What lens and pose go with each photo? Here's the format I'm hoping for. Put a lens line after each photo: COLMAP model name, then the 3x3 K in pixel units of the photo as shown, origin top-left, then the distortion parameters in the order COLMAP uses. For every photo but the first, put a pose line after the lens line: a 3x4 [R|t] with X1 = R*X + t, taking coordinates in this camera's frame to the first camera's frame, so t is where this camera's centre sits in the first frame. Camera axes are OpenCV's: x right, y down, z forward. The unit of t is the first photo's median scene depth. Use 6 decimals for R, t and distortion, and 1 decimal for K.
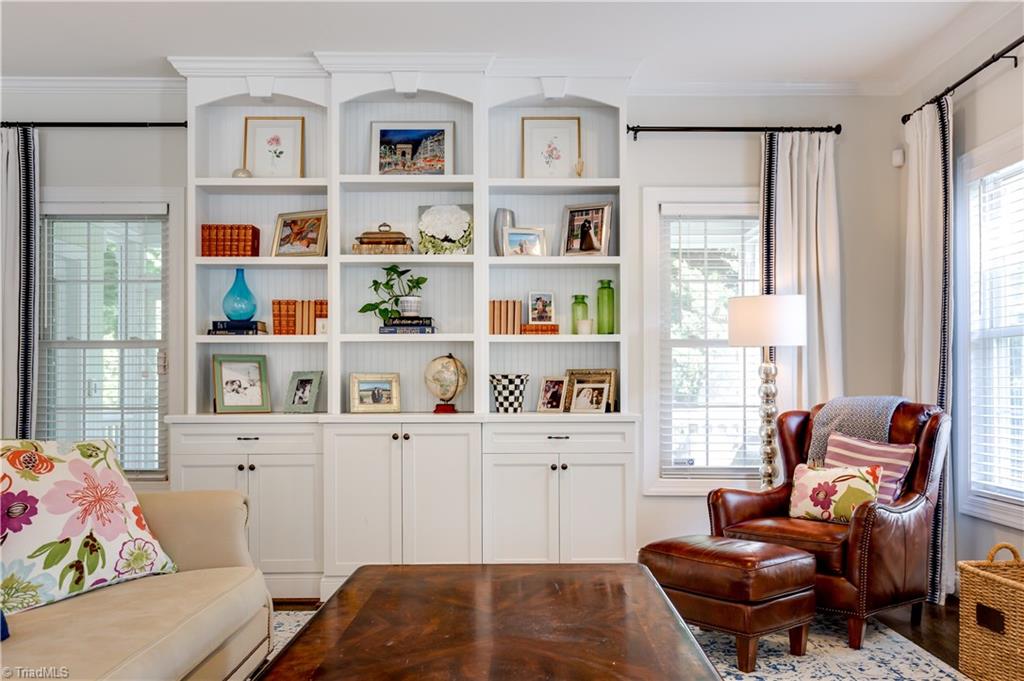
lens RADIAL K [[926.1, 0, 468.8], [0, 926.1, 381.5], [0, 0, 1]] dist [0.016625, 0.017311]
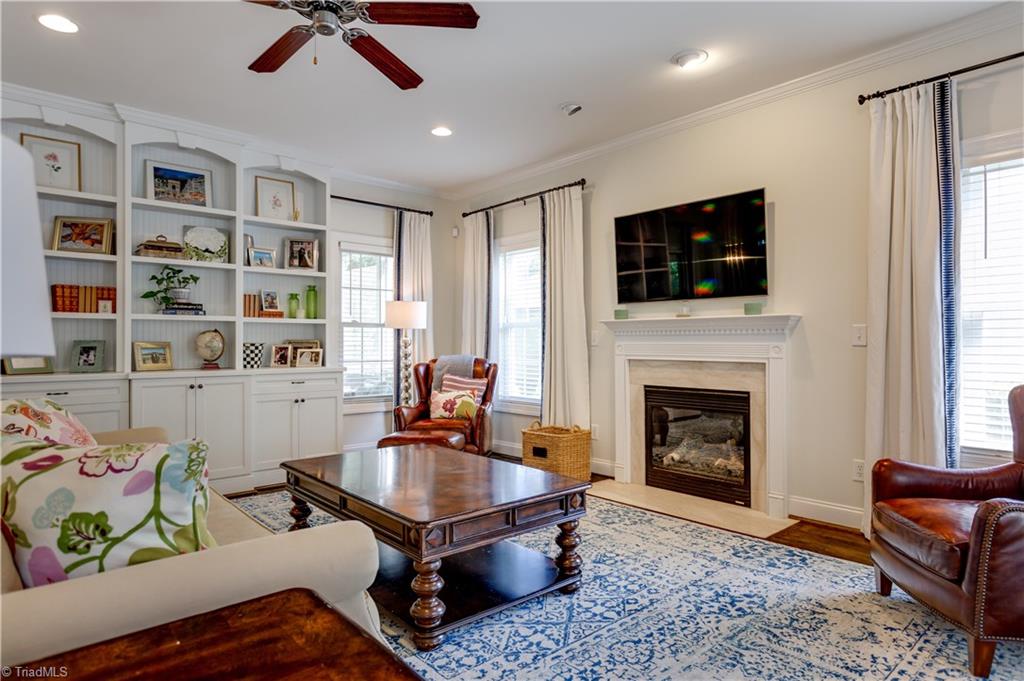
lens RADIAL K [[650.6, 0, 511.1], [0, 650.6, 342.2], [0, 0, 1]] dist [0.033029, 0.002112]
pose [[0.744956, 0.002158, 0.667111, -0.363696], [-0.004009, 0.999991, 0.001242, -0.012310], [-0.667102, -0.003600, 0.744958, -0.095253]]
